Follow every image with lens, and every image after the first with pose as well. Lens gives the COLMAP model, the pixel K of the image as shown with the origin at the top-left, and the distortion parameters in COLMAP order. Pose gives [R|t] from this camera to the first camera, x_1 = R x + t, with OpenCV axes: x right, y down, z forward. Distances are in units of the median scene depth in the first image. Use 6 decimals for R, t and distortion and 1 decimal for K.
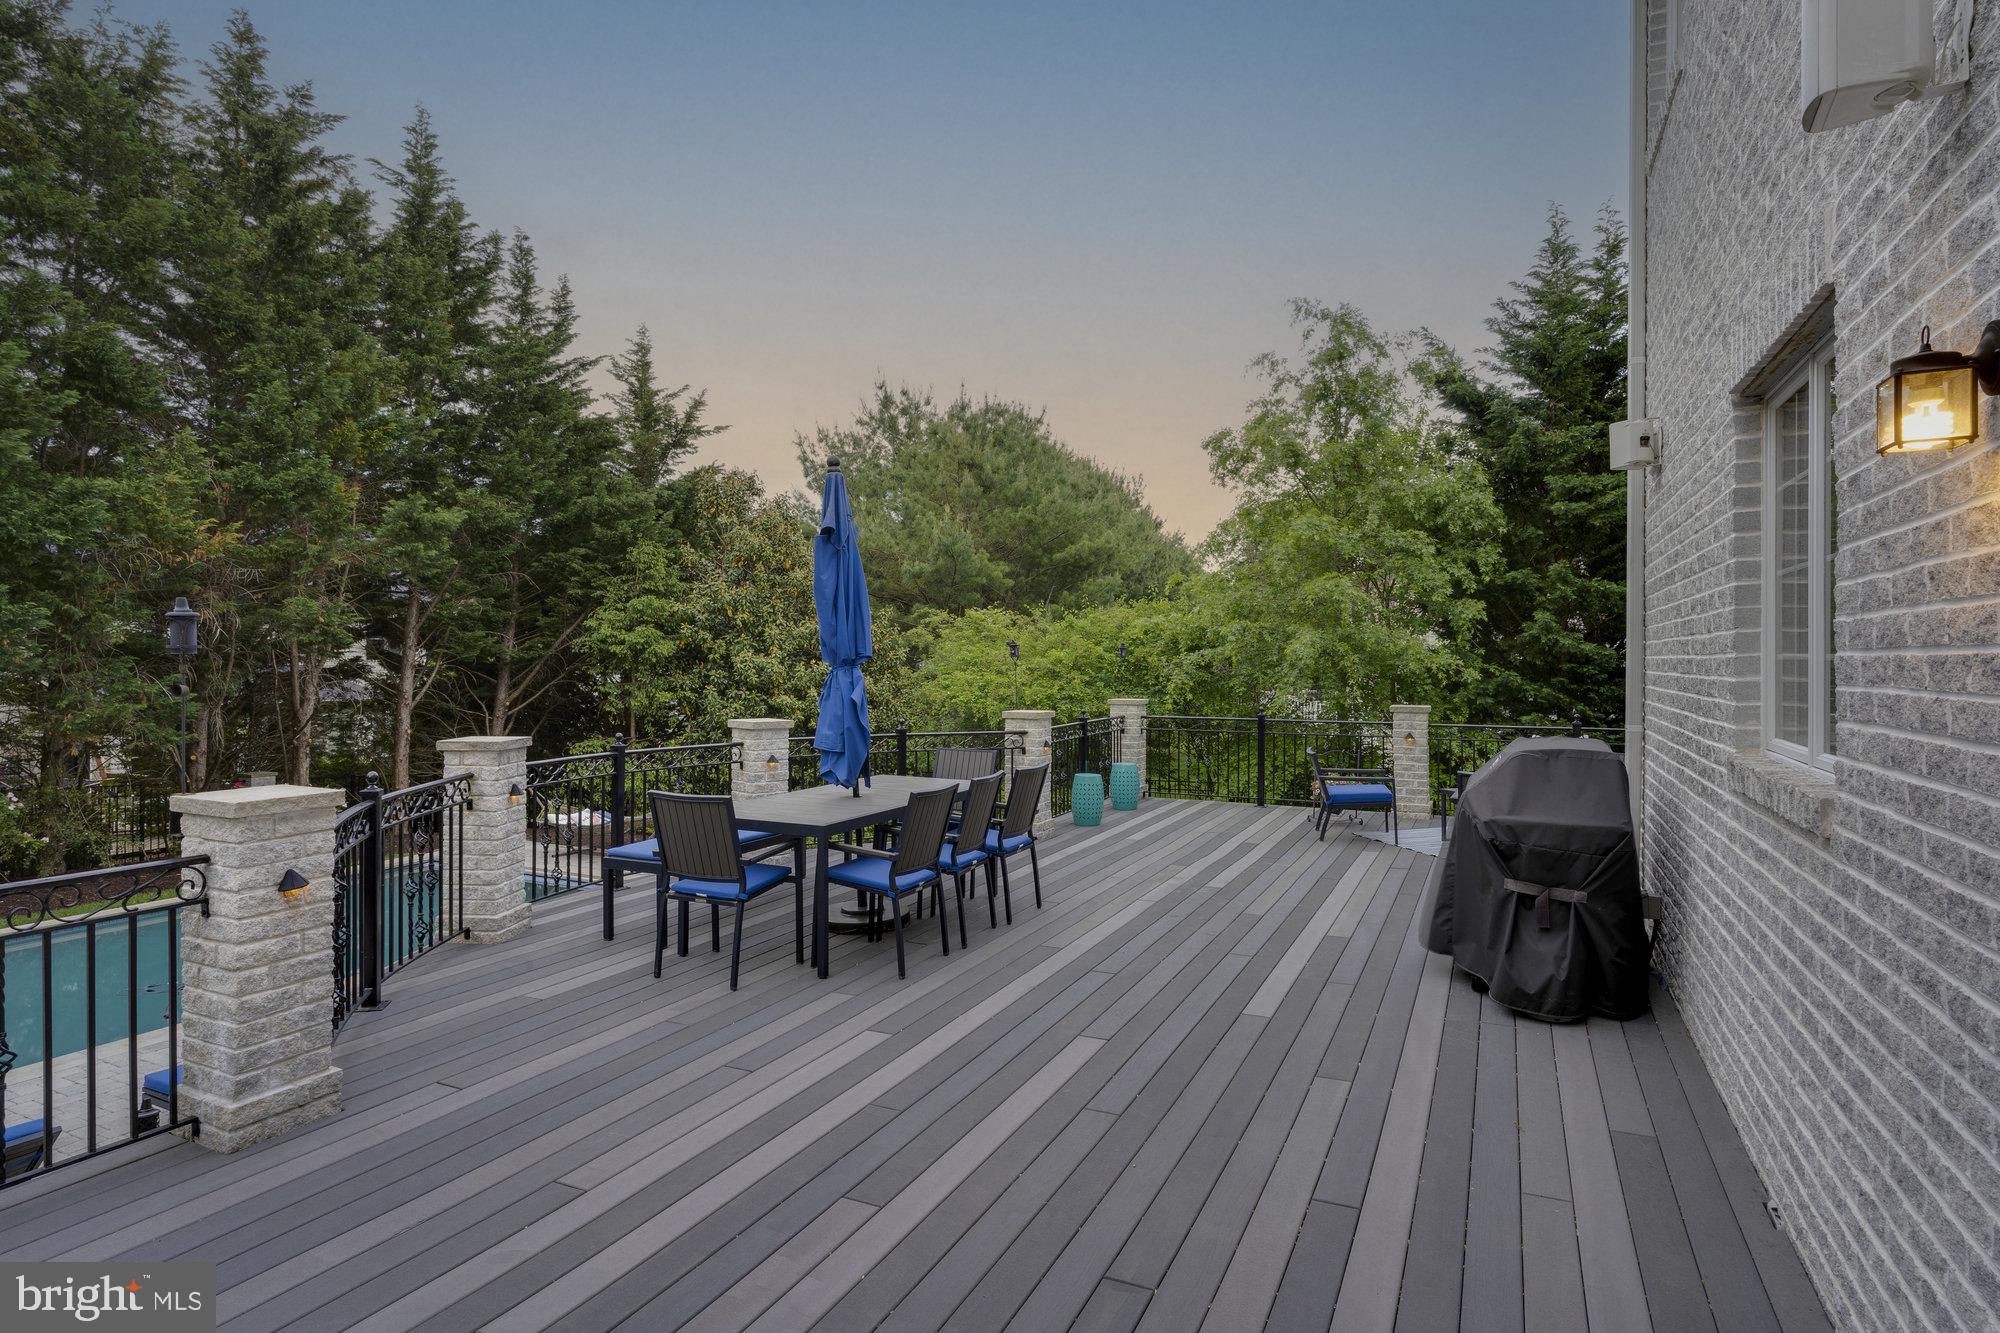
lens RADIAL K [[1069.1, 0, 997.2], [0, 1069.1, 658.5], [0, 0, 1]] dist [-0.003349, 0.000075]
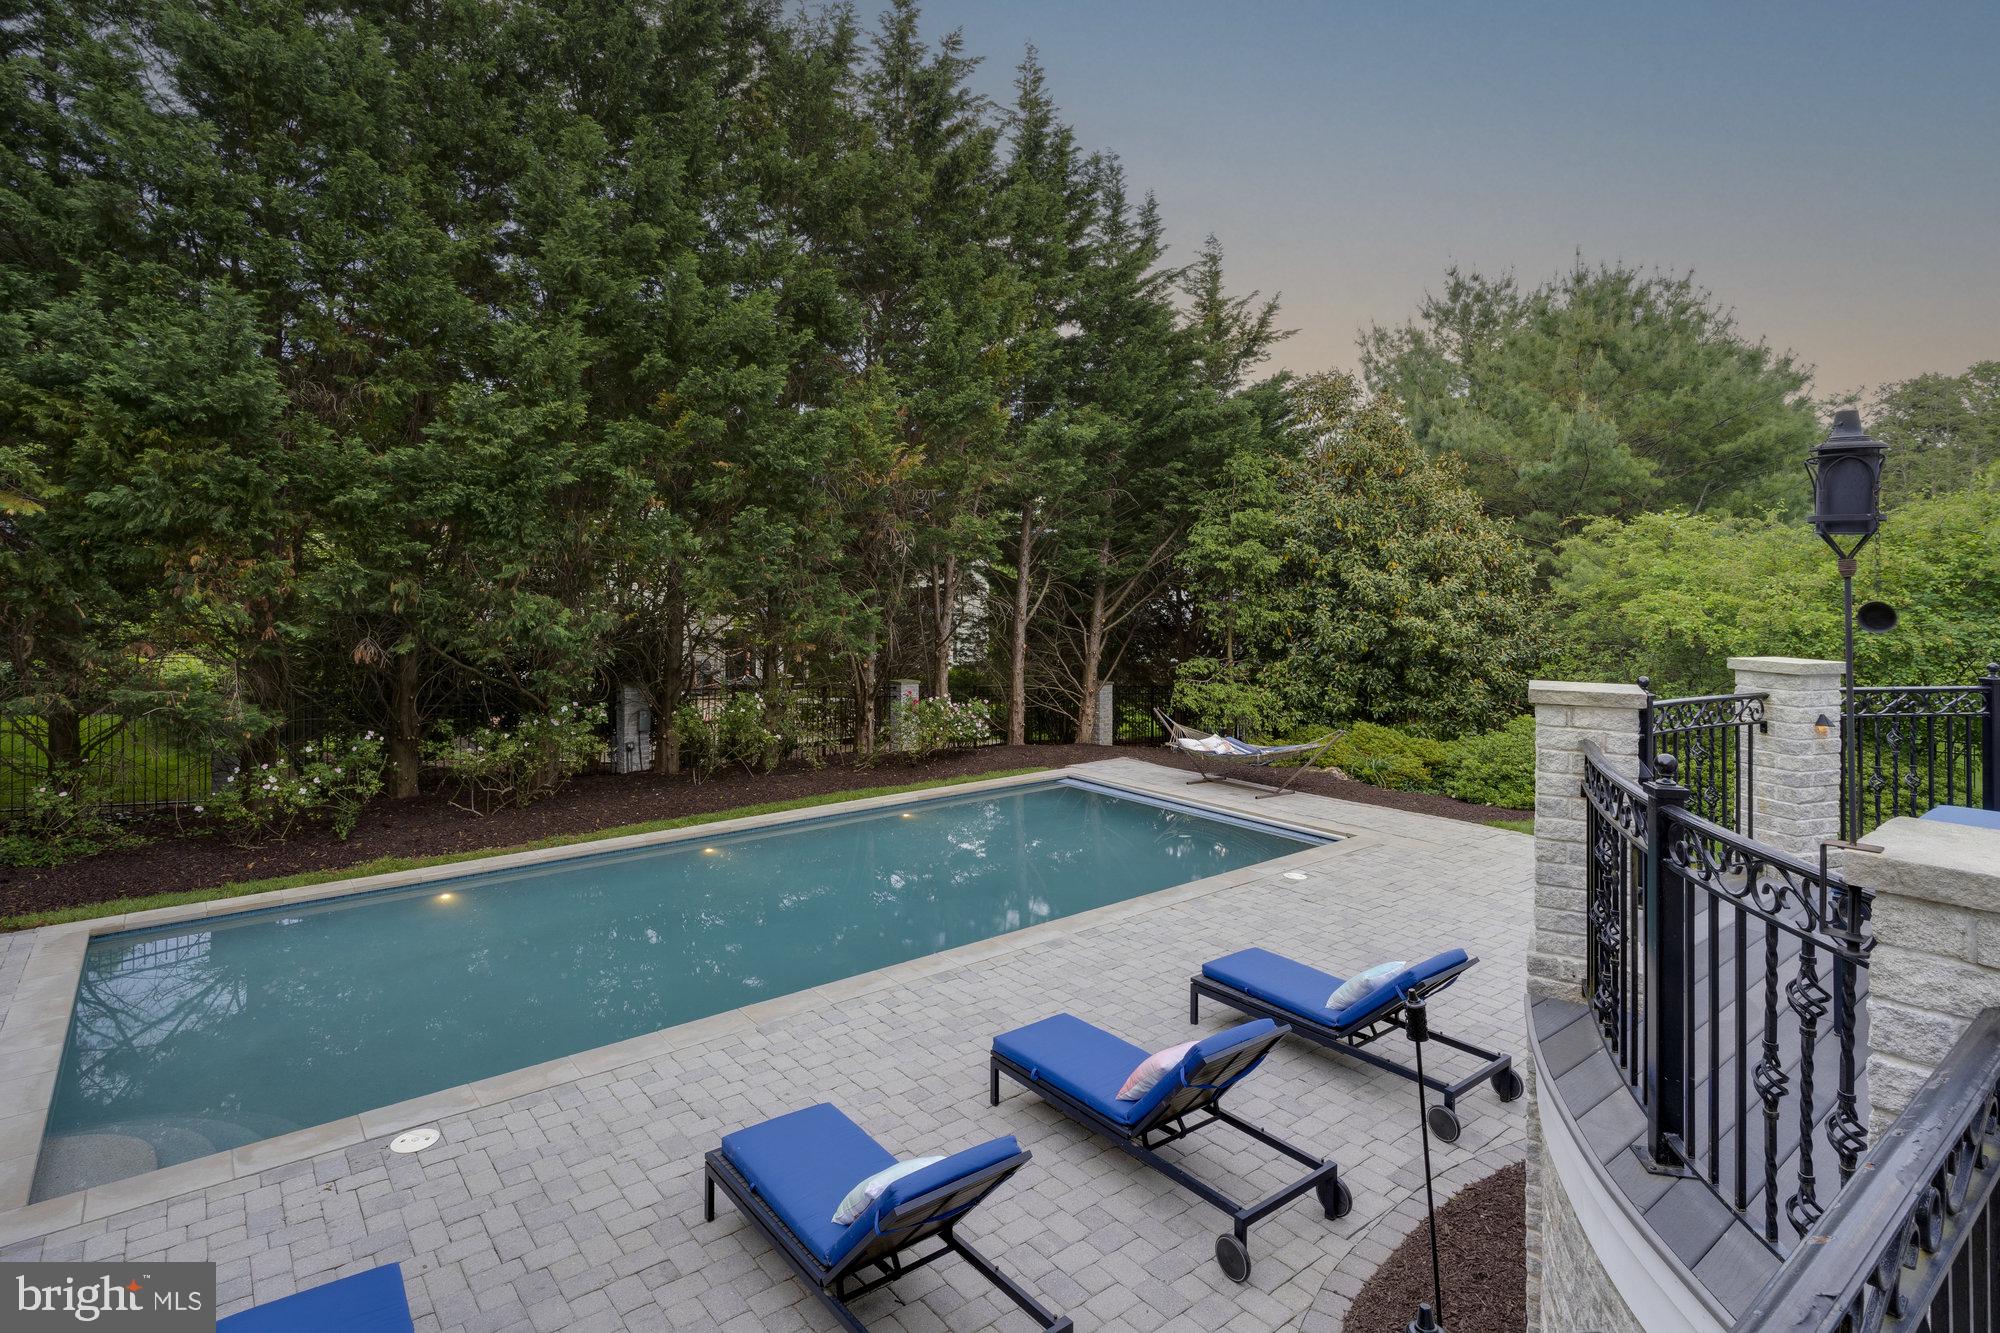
lens RADIAL K [[1044.2, 0, 975.6], [0, 1044.2, 567.1], [0, 0, 1]] dist [0.000652, 0.000153]
pose [[0.897191, -0.004879, -0.441615, -0.135519], [0.000430, 0.999948, -0.010175, 0.001981], [0.441642, 0.008939, 0.897147, 0.065642]]
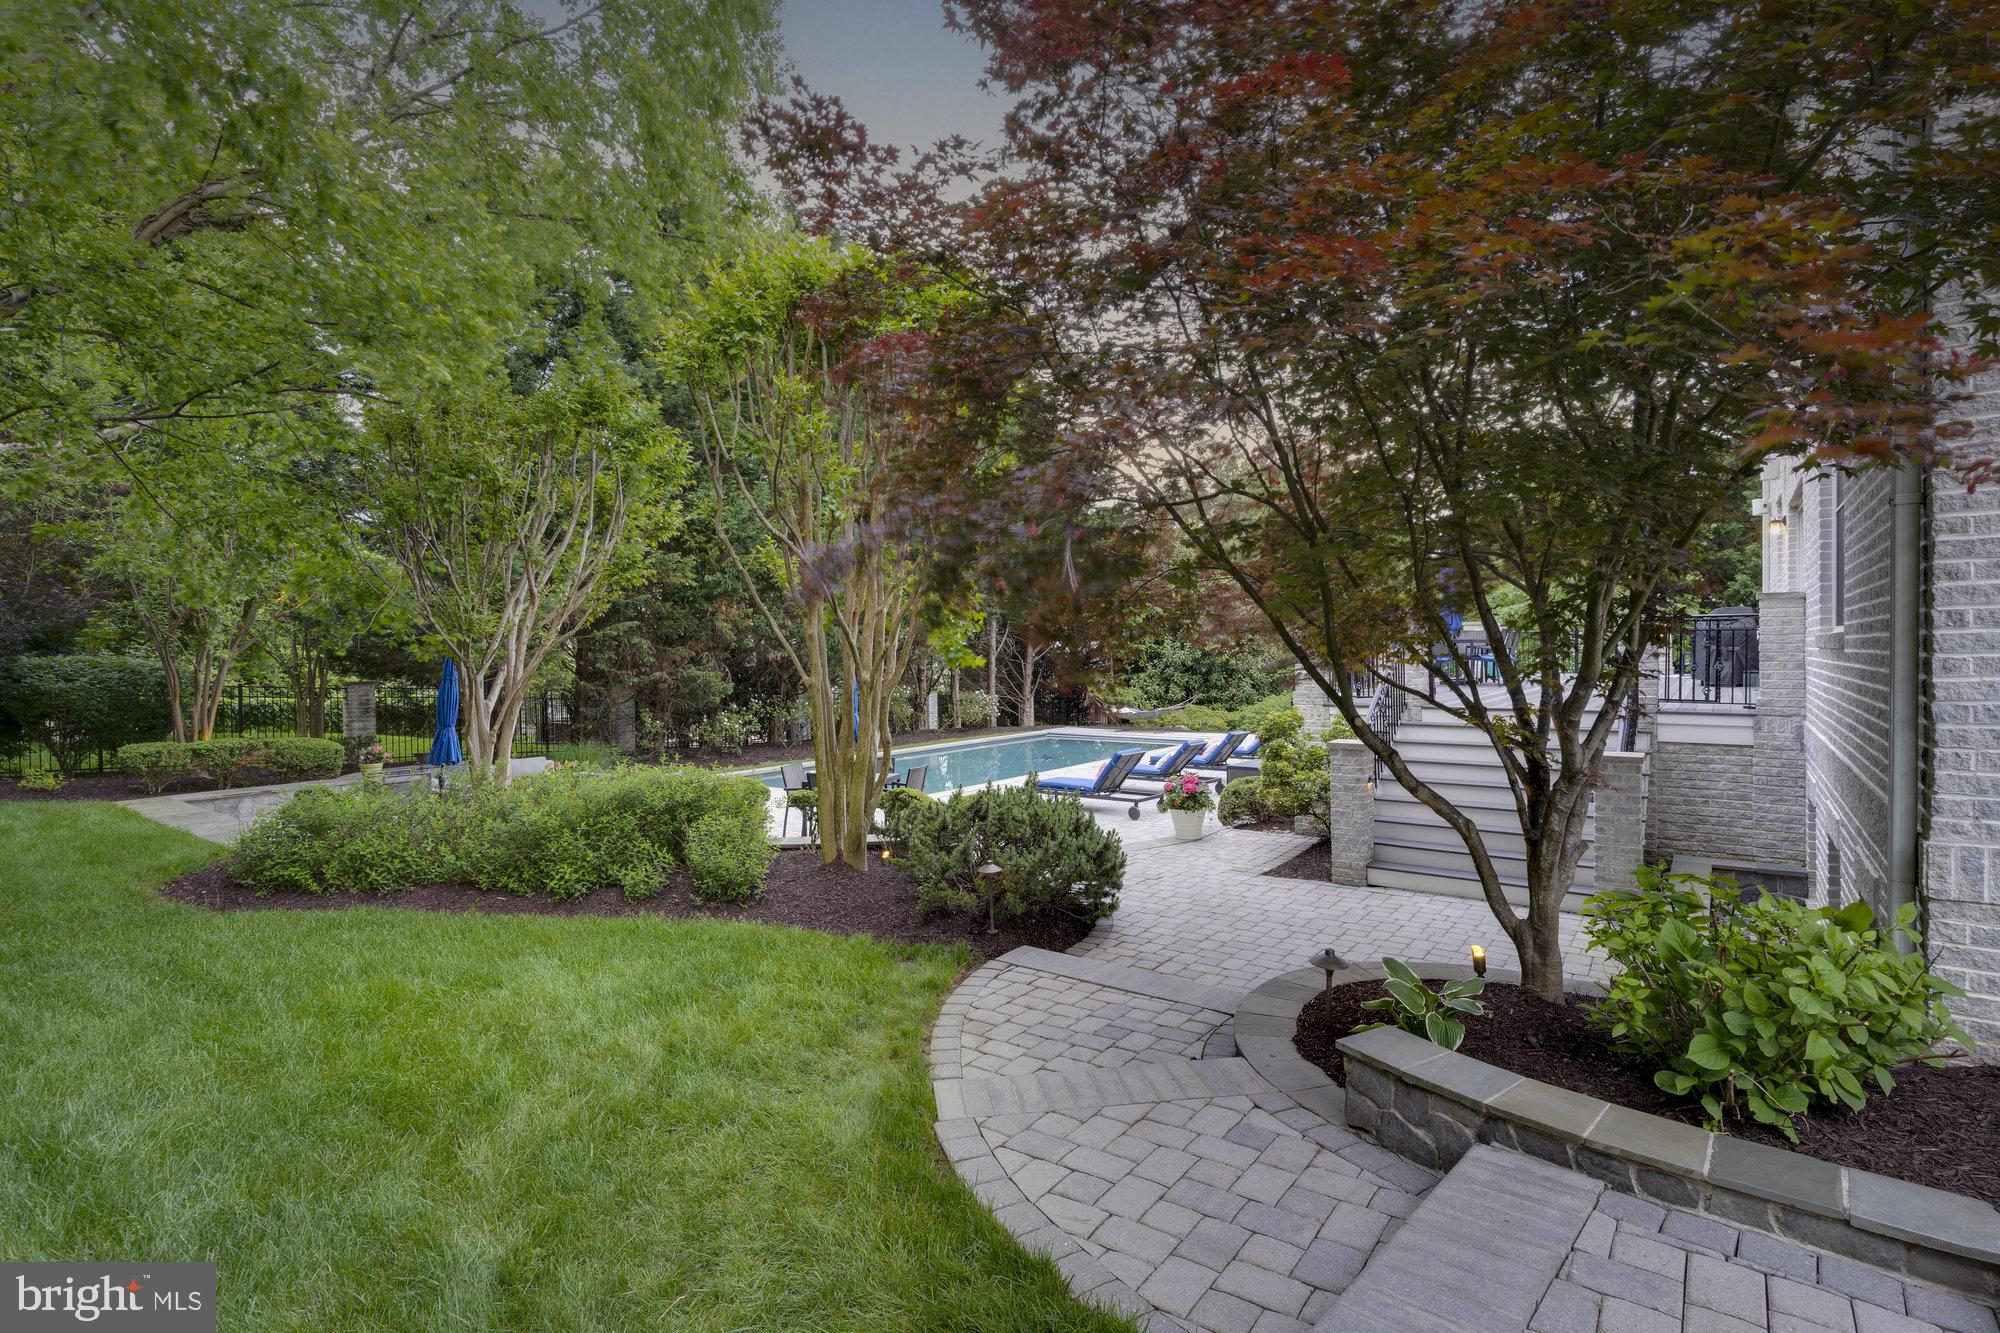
lens RADIAL K [[941.1, 0, 1000.0], [0, 941.1, 666.5], [0, 0, 1]] dist [-0.016281, 0.005926]
pose [[0.978257, -0.014563, -0.206885, -0.214742], [0.018310, 0.999701, 0.016211, 0.036829], [0.206587, -0.019646, 0.978231, -0.445224]]
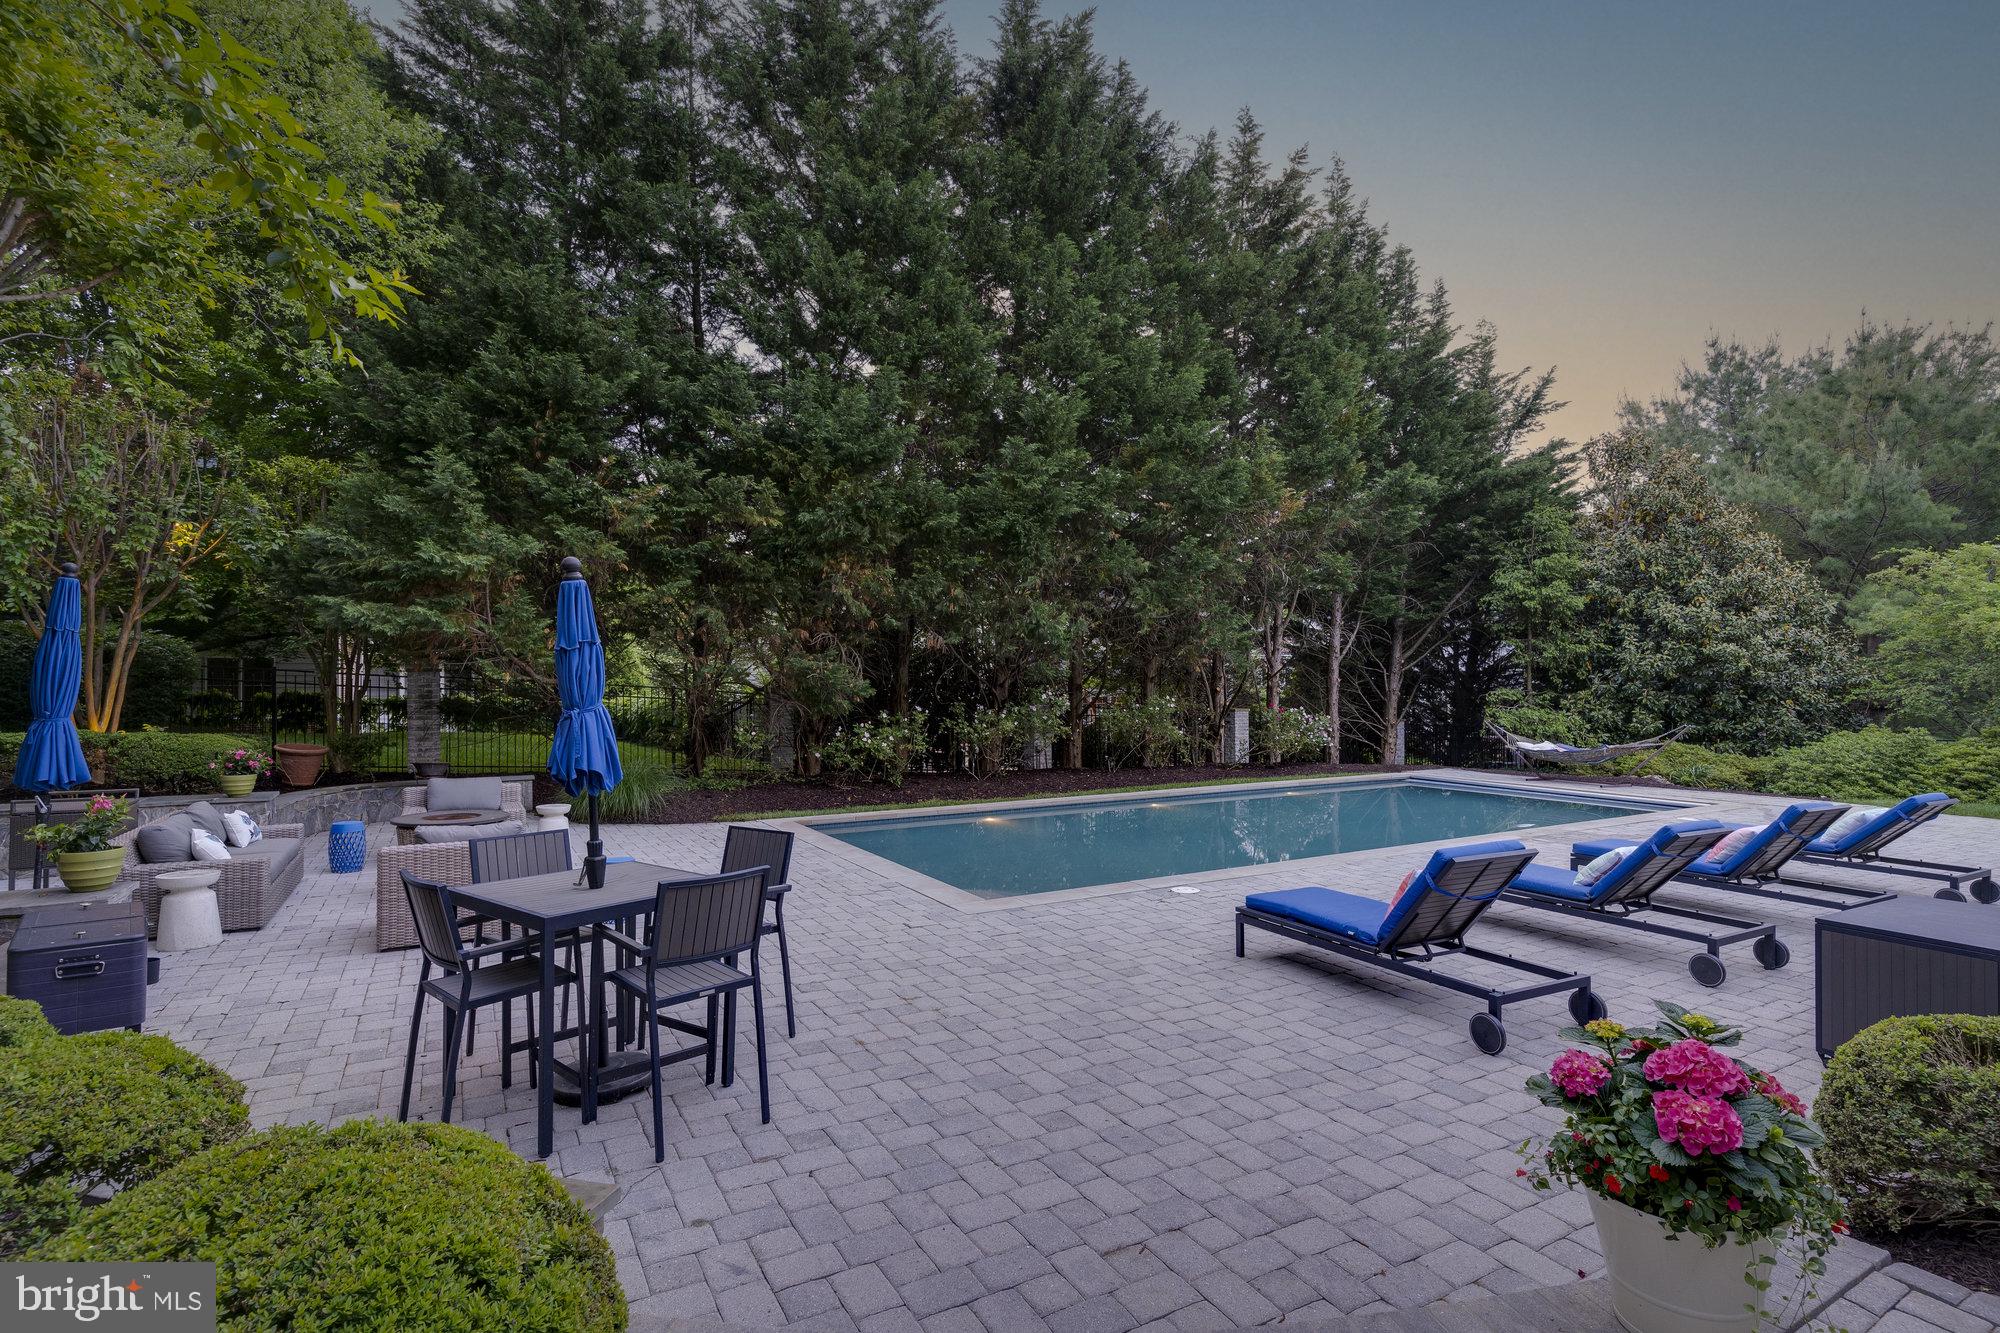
lens RADIAL K [[976.9, 0, 999.9], [0, 976.9, 673.7], [0, 0, 1]] dist [0.002257, 0.000307]
pose [[0.820025, -0.007334, -0.572281, -0.220359], [0.004797, 0.999971, -0.005943, 0.061230], [0.572308, 0.002128, 0.820036, -0.103255]]
